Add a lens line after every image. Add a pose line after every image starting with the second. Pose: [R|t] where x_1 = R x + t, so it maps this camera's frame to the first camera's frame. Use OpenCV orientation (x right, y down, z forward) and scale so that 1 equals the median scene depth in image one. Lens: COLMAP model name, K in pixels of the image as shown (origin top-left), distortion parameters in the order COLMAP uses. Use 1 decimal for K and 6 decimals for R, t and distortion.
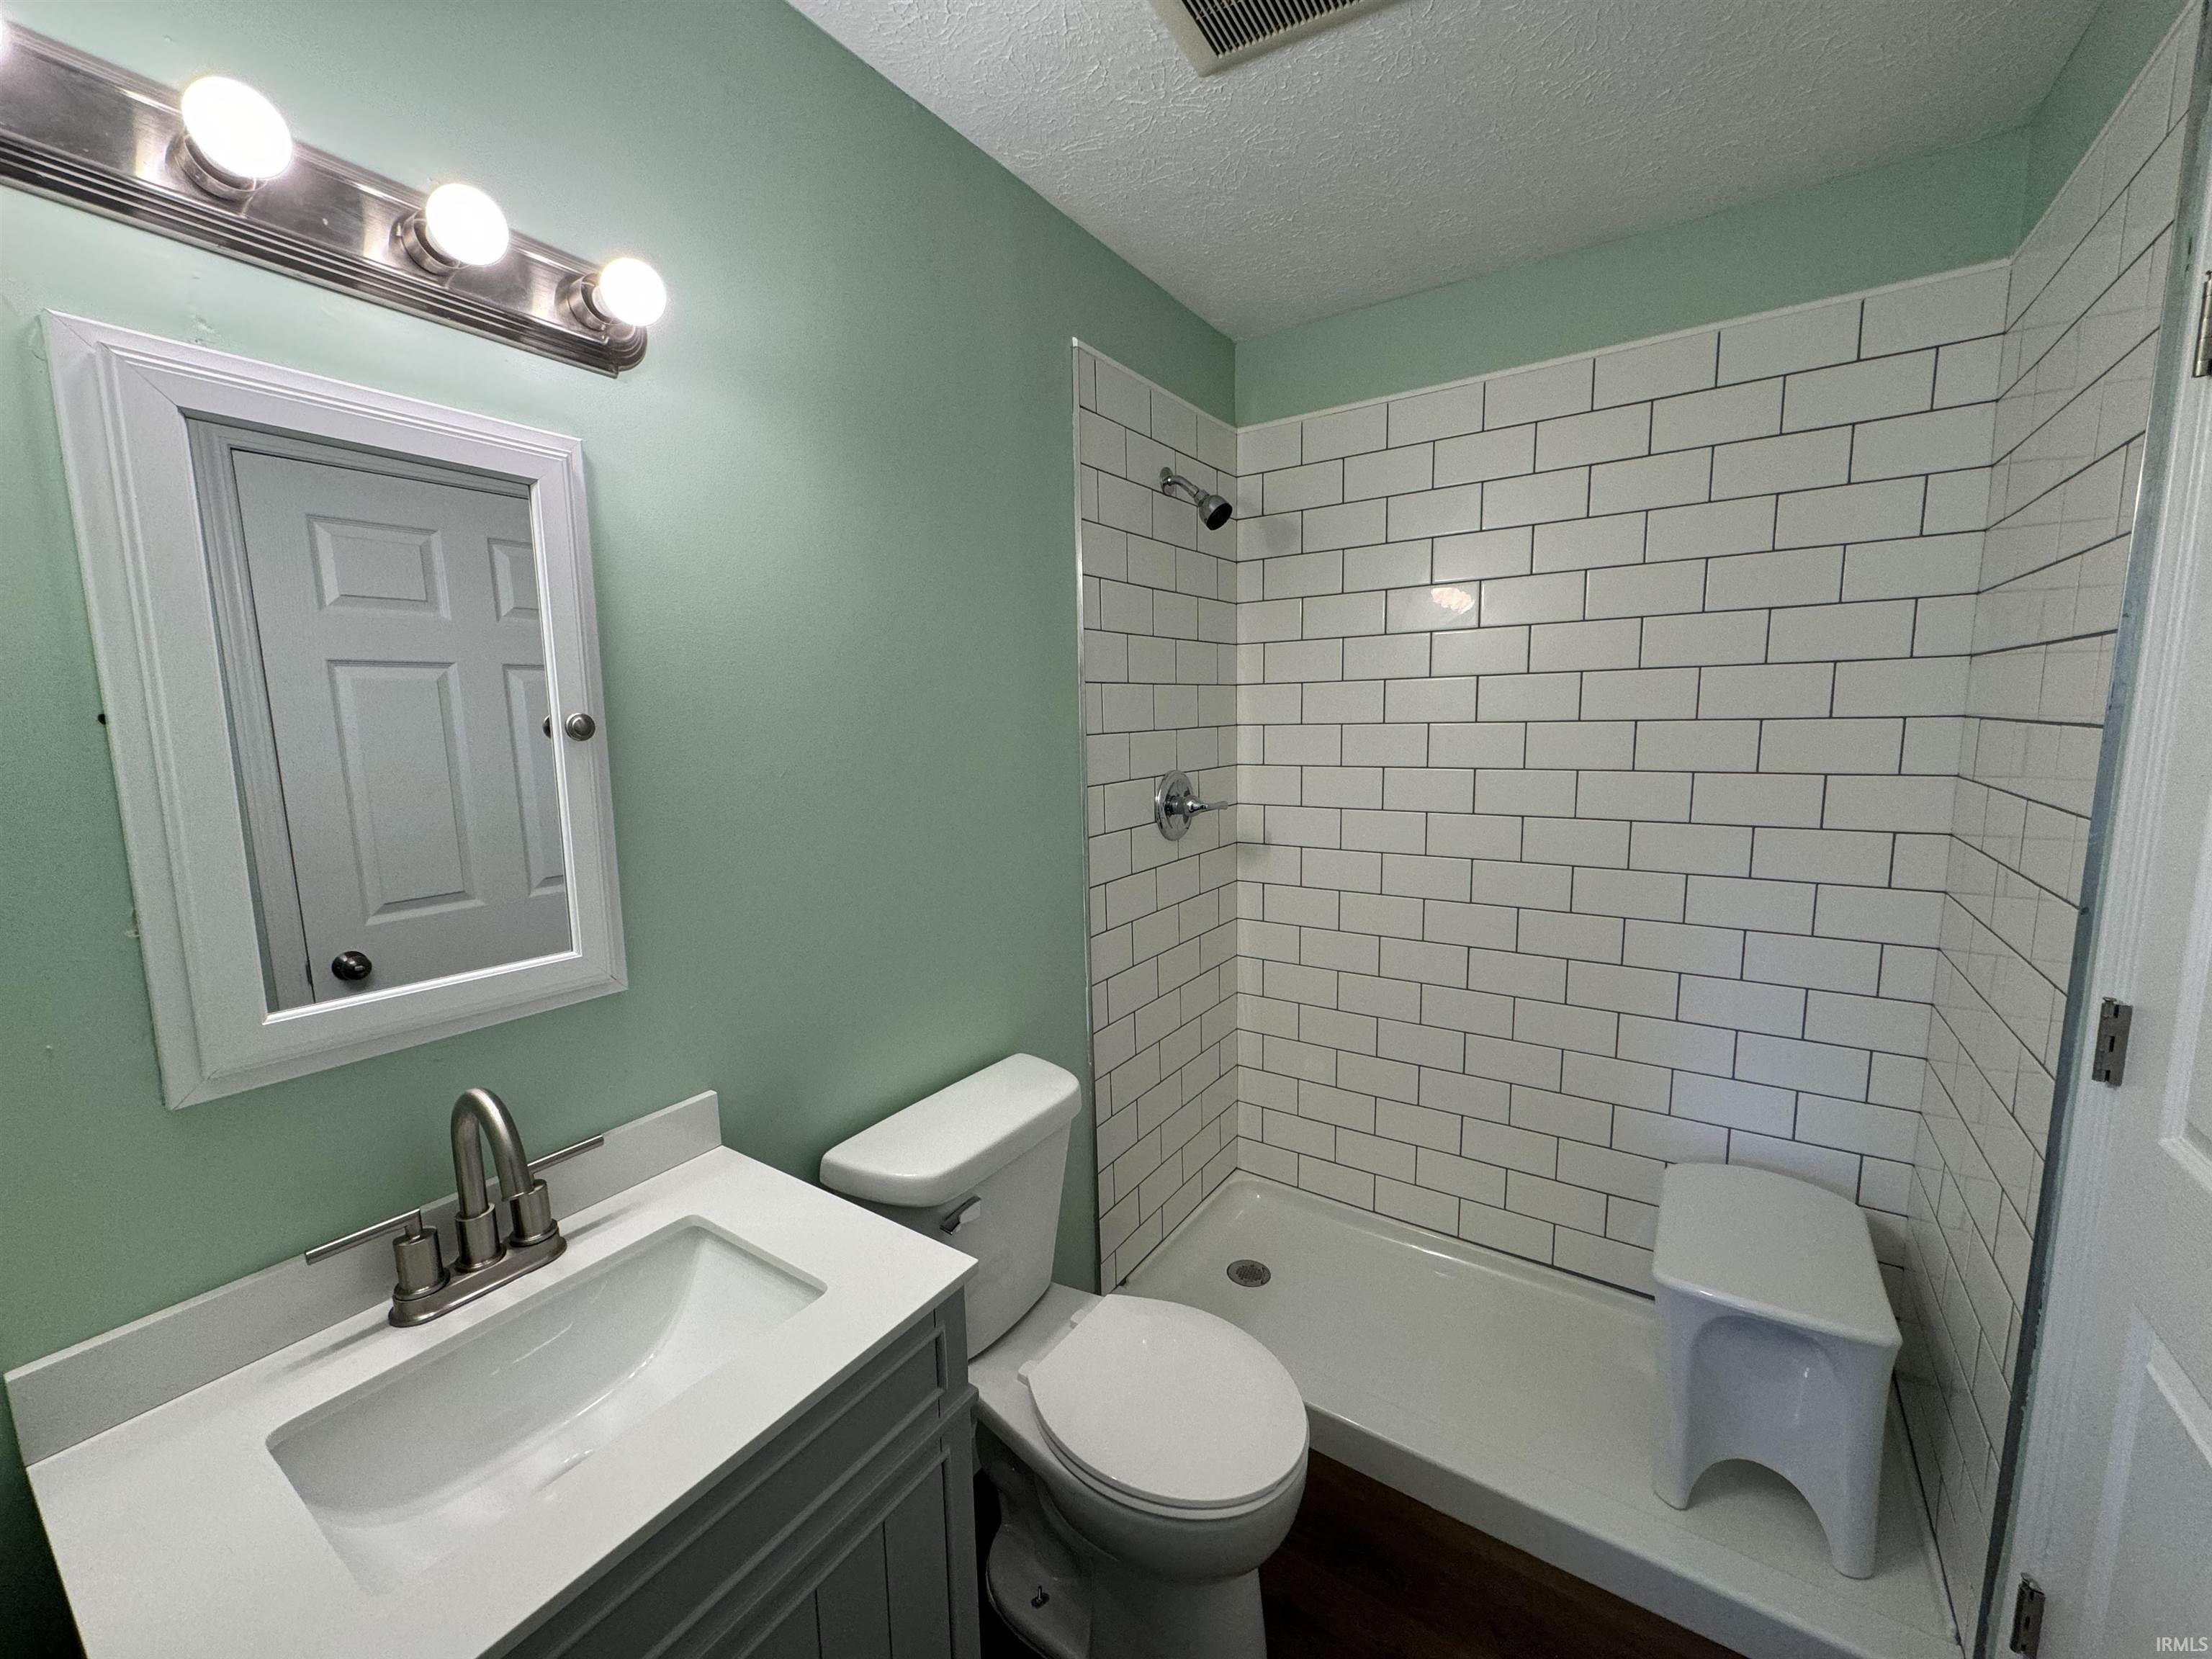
lens RADIAL K [[872.3, 0, 1102.9], [0, 872.3, 831.1], [0, 0, 1]] dist [-0.002052, 0.000064]
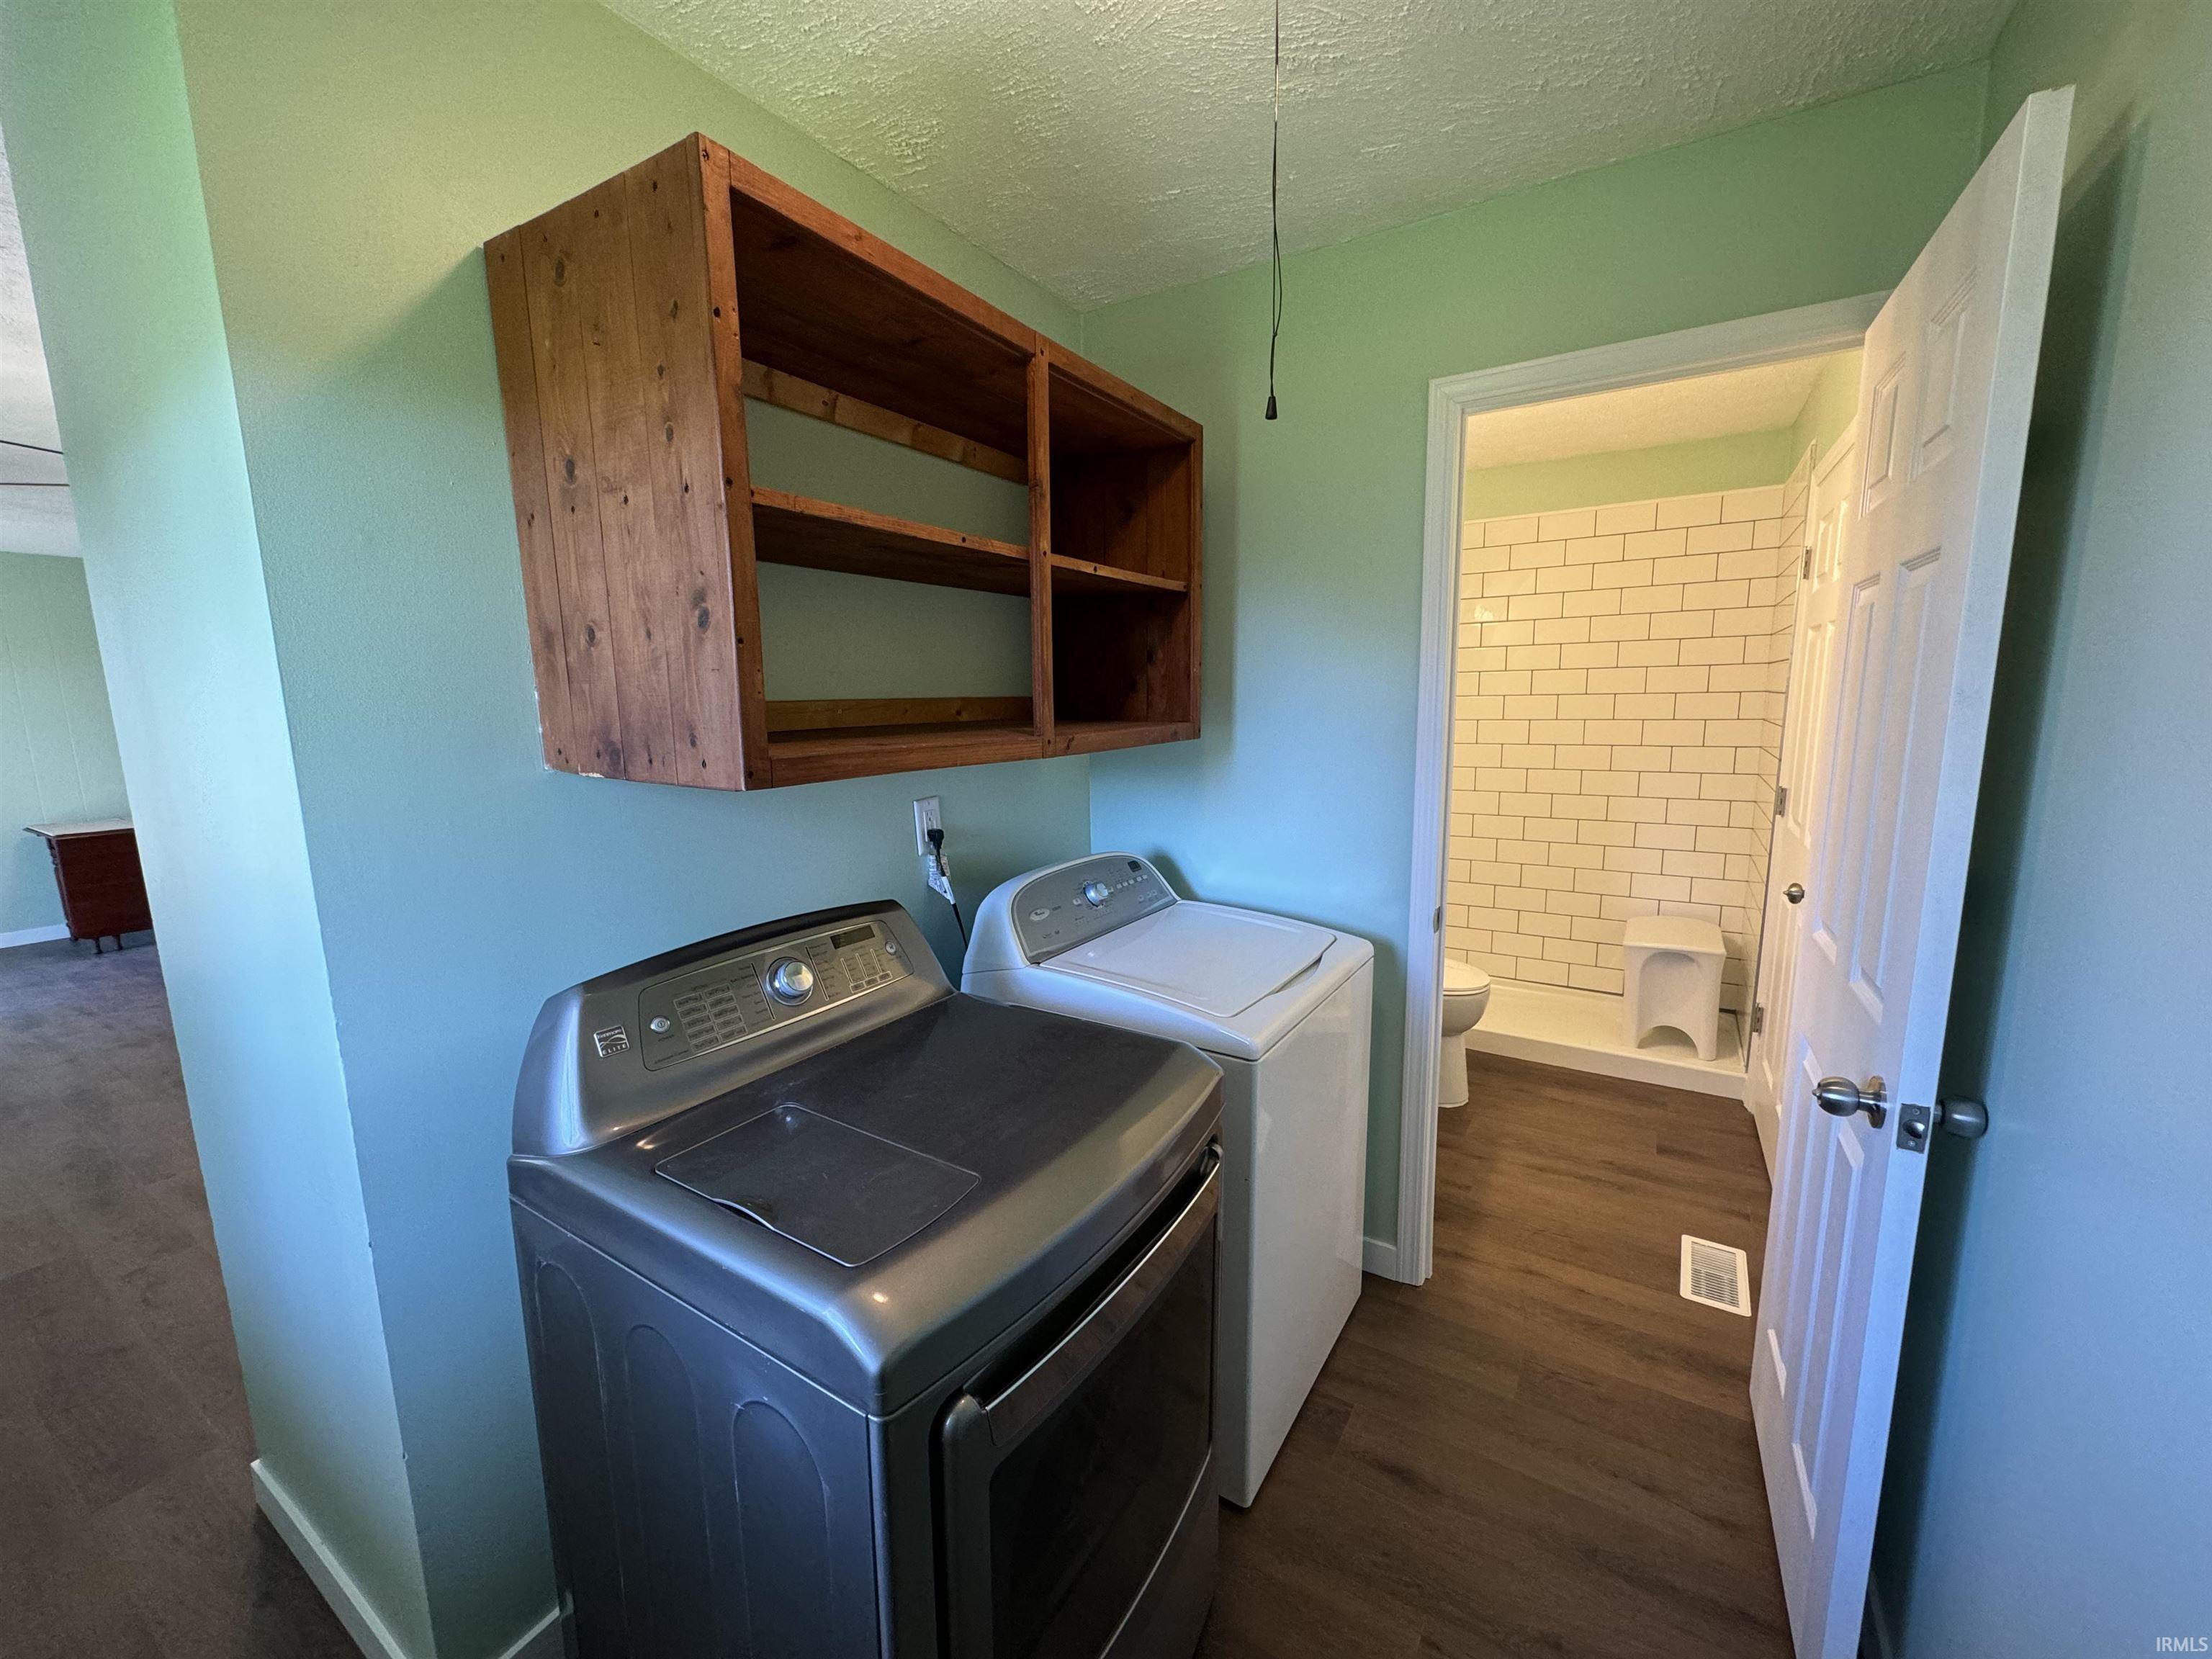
lens RADIAL K [[872.3, 0, 1110.0], [0, 872.3, 830.0], [0, 0, 1]] dist [-0.002052, 0.000064]
pose [[0.998705, -0.006068, 0.050515, -0.667792], [0.005024, 0.999772, 0.020768, 0.142038], [-0.050629, -0.020487, 0.998507, -0.970074]]
